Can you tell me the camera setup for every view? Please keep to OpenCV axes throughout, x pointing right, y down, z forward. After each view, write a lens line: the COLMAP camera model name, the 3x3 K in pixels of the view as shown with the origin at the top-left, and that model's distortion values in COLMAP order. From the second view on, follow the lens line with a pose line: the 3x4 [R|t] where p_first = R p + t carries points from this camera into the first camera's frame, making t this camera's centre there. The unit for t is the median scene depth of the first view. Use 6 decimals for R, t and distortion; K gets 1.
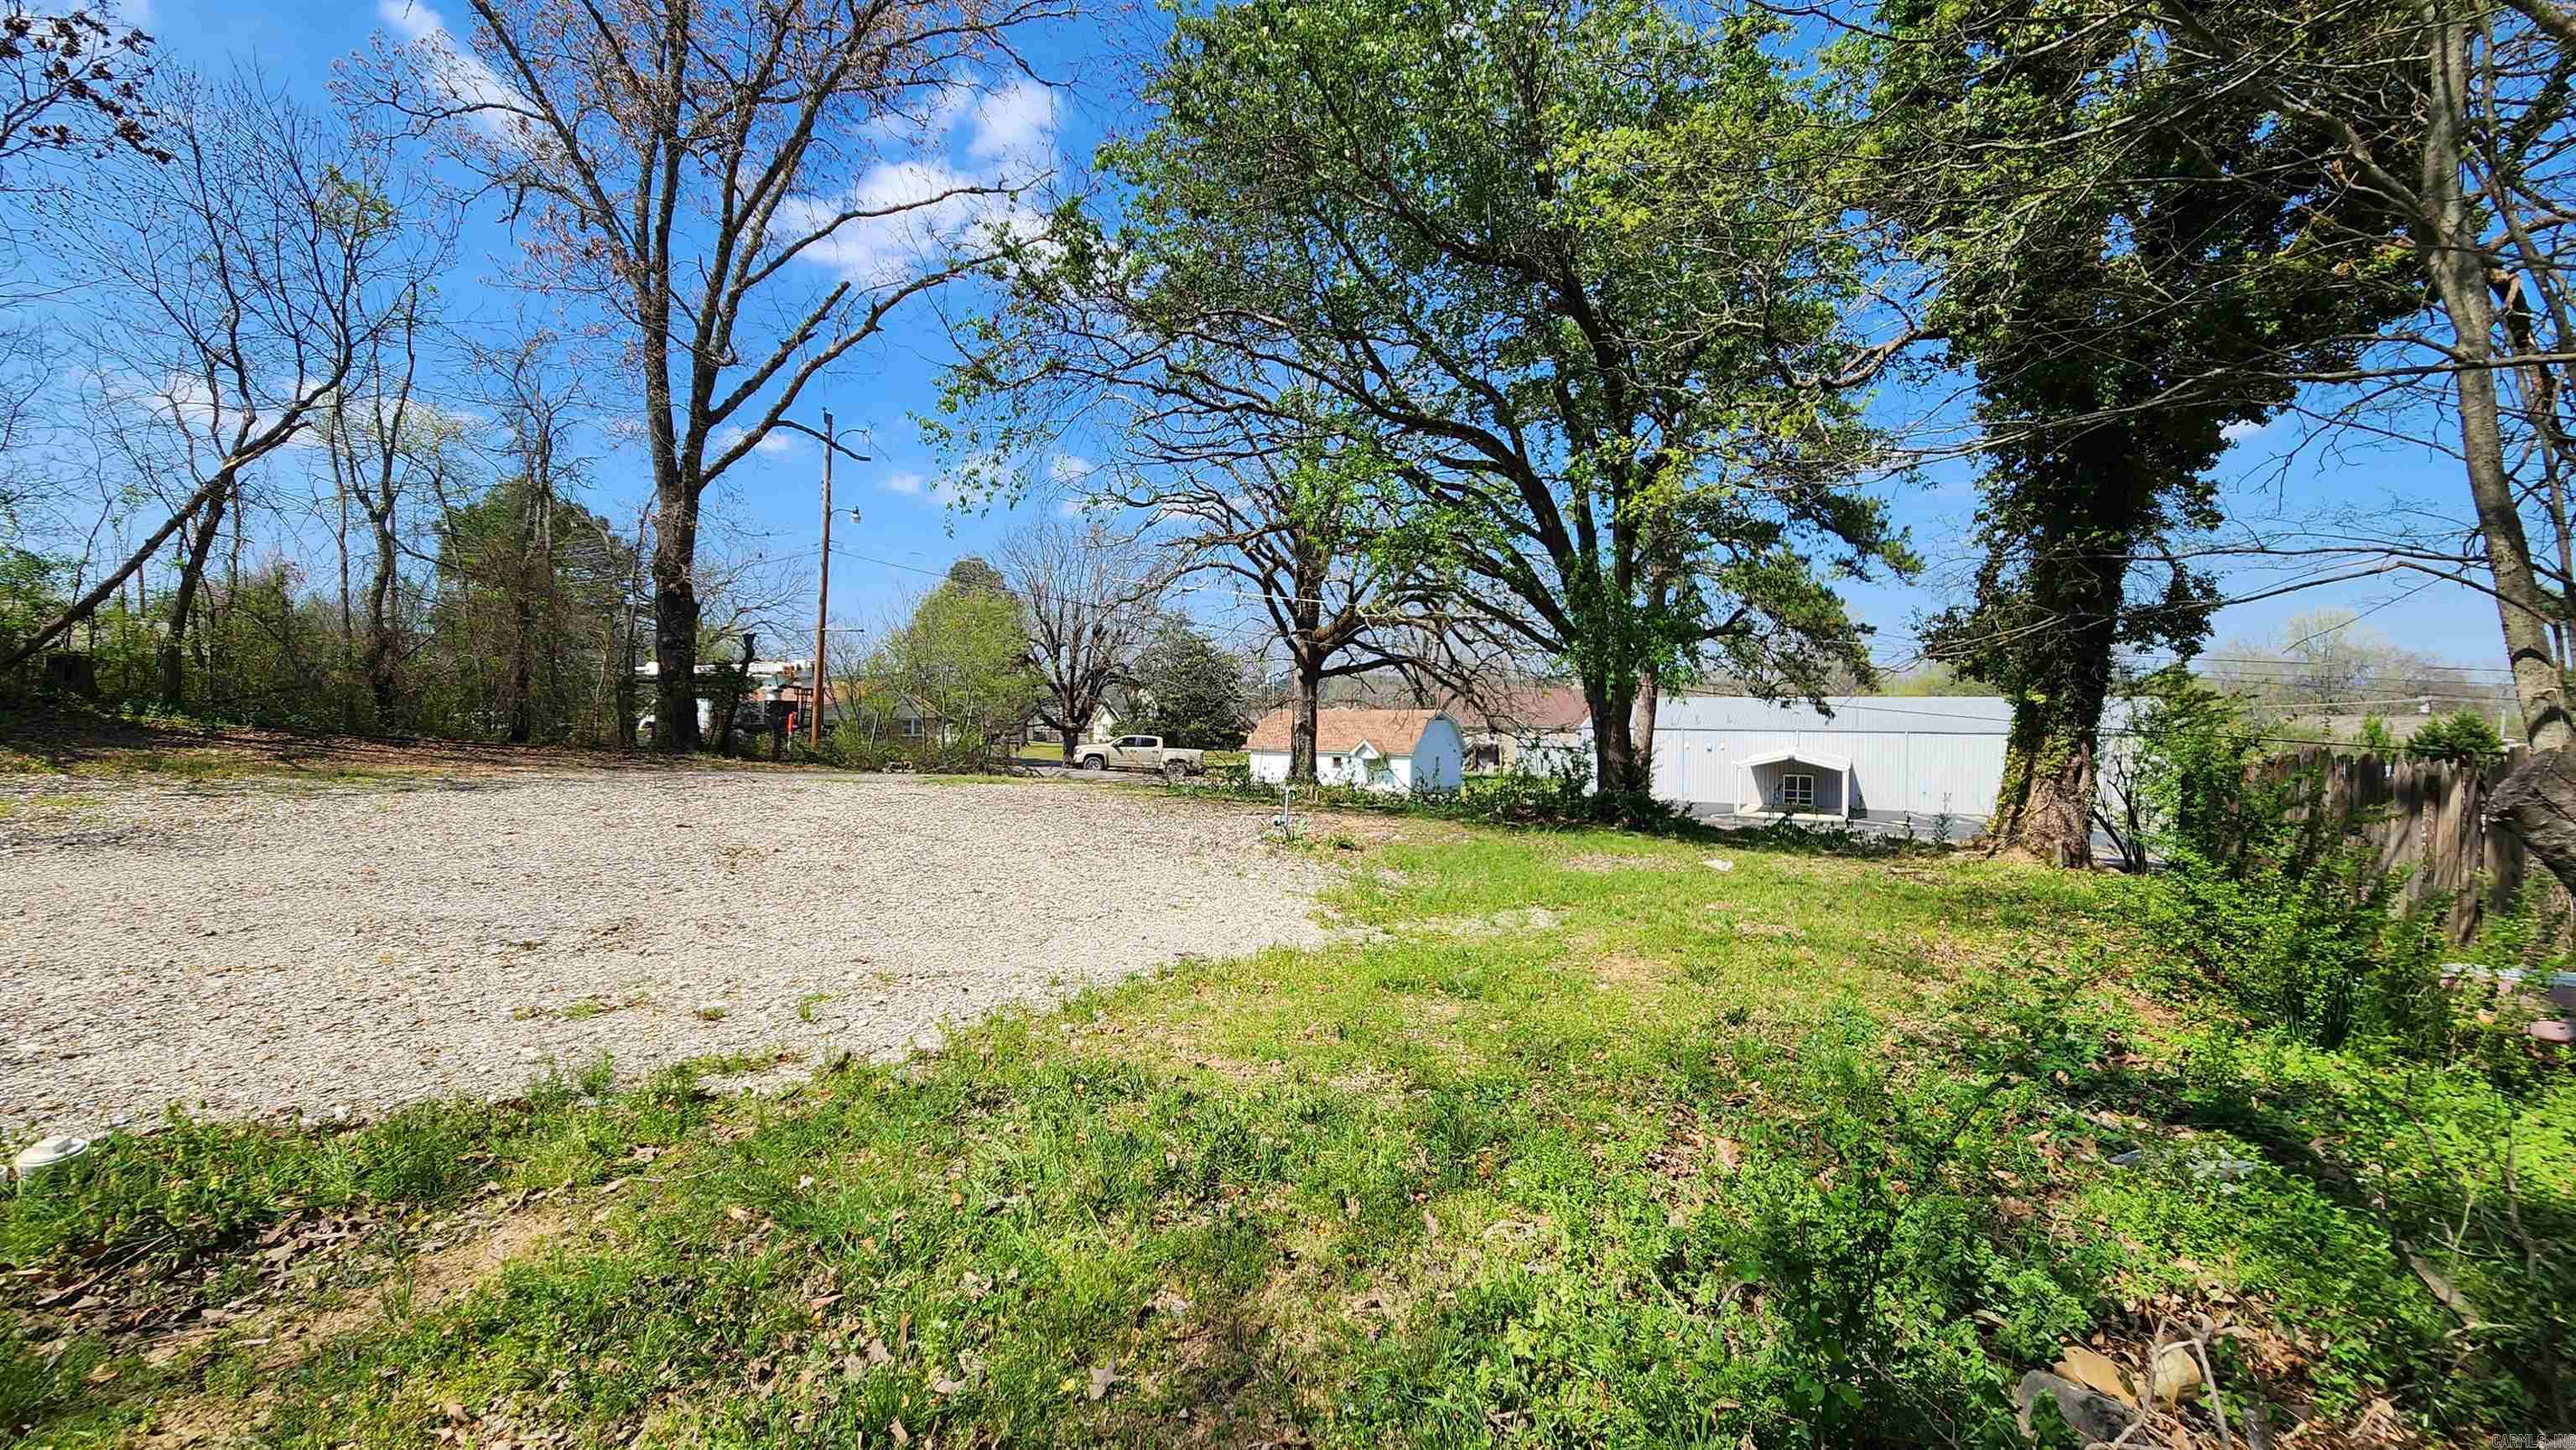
lens RADIAL K [[1059.1, 0, 1287.0], [0, 1059.1, 726.2], [0, 0, 1]] dist [0.006047, -0.003265]
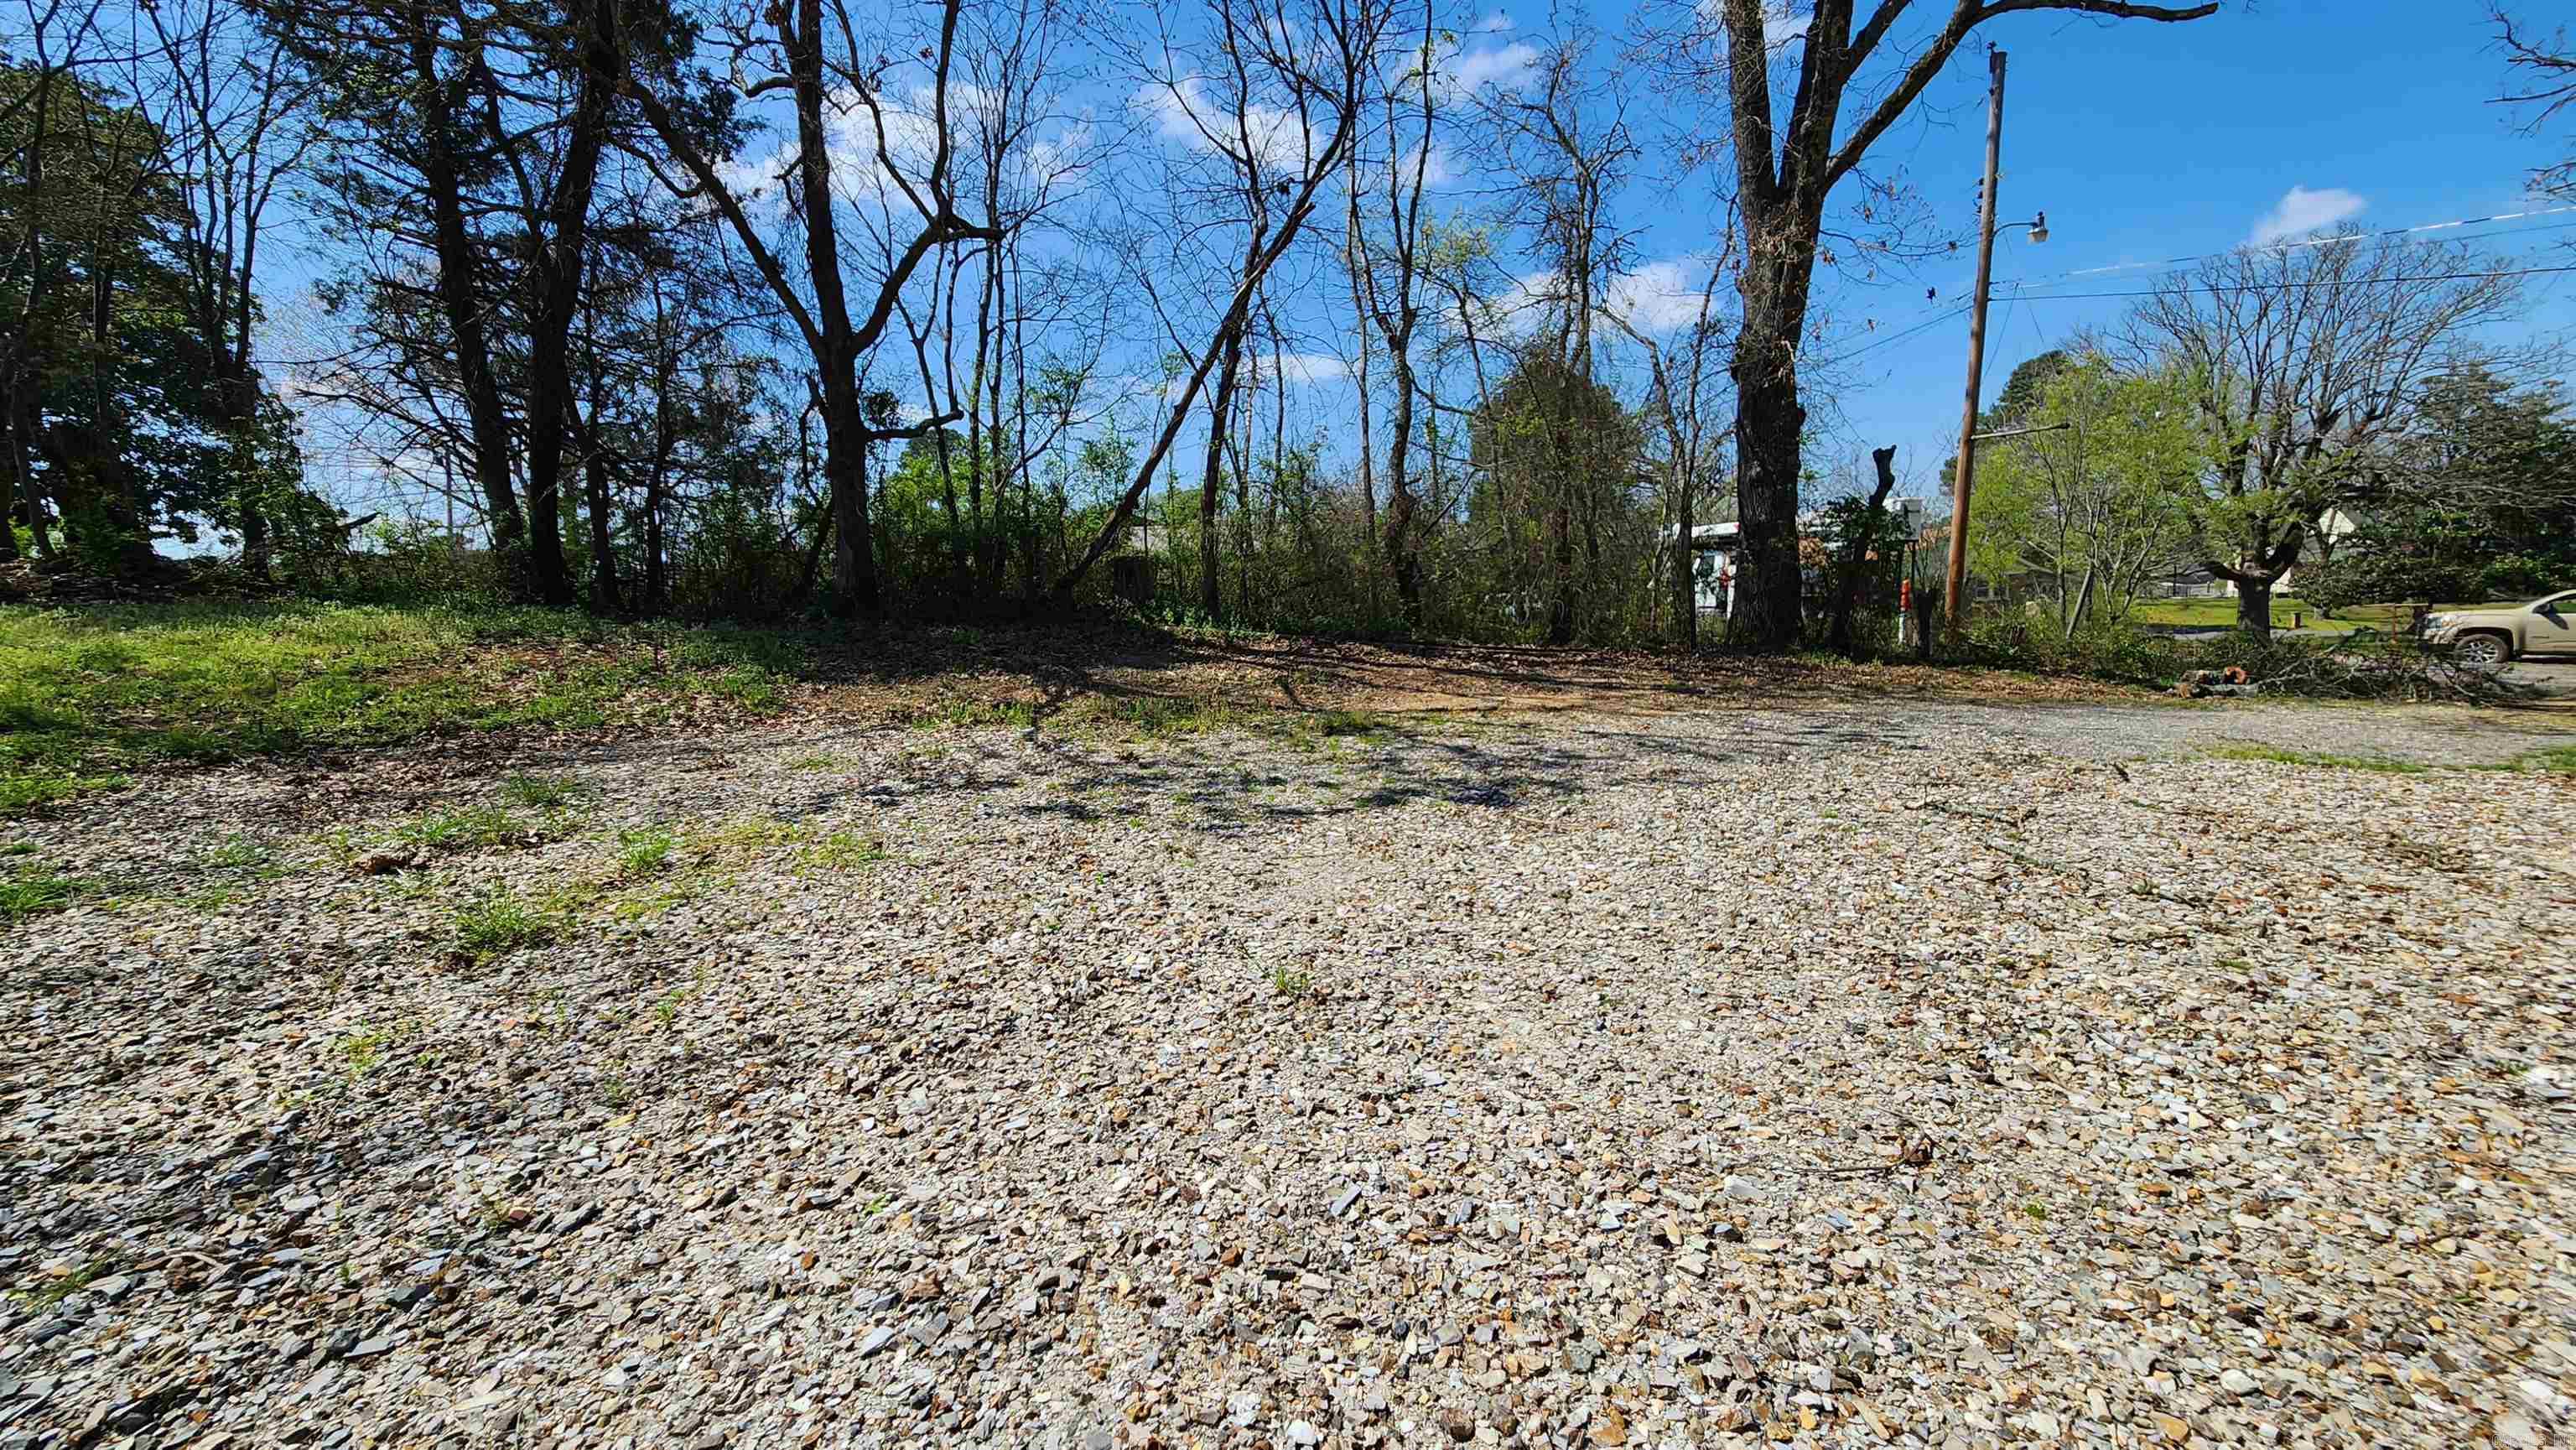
lens RADIAL K [[1059.1, 0, 1265.1], [0, 1059.1, 719.5], [0, 0, 1]] dist [0.006047, -0.003265]
pose [[0.646340, 0.056214, -0.760976, -0.327839], [0.039209, 0.993518, 0.106695, -0.017674], [0.762041, -0.098798, 0.639947, 0.417825]]
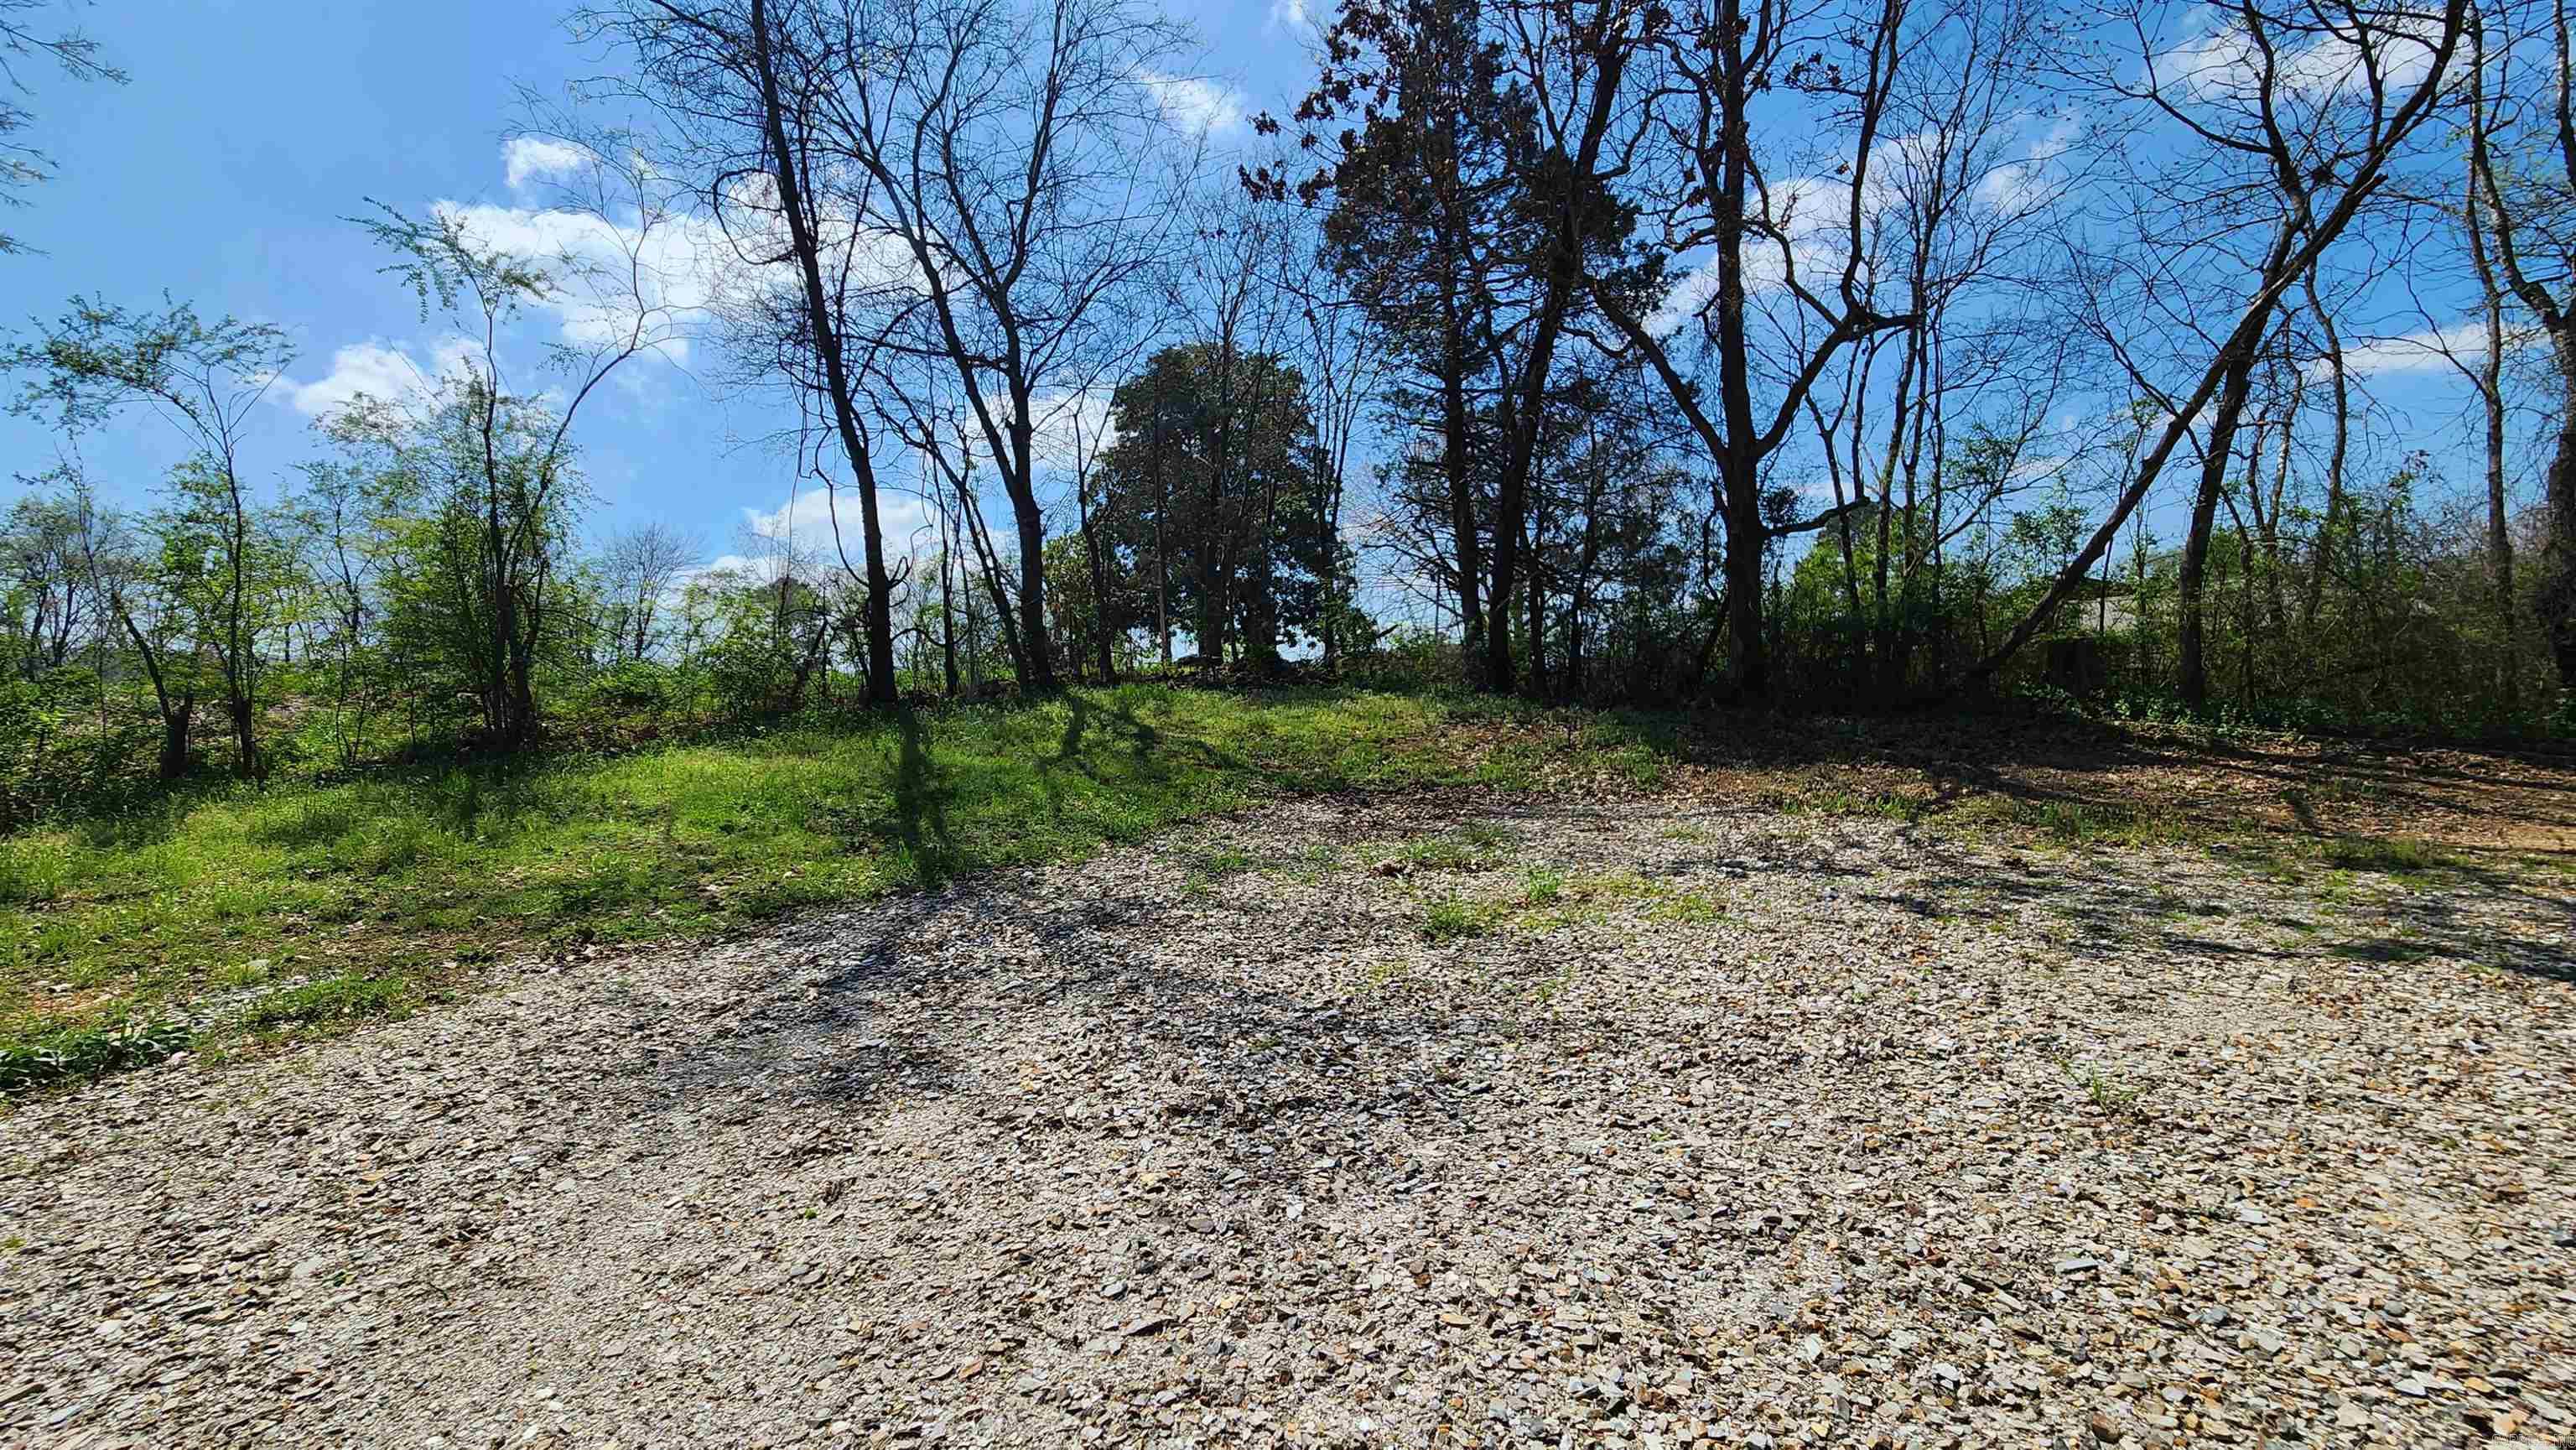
lens RADIAL K [[1059.1, 0, 1272.4], [0, 1059.1, 731.1], [0, 0, 1]] dist [0.006047, -0.003265]
pose [[-0.097358, 0.014493, -0.995144, -0.277231], [0.025541, 0.999601, 0.012059, -0.019824], [0.994922, -0.024243, -0.097689, 0.412963]]
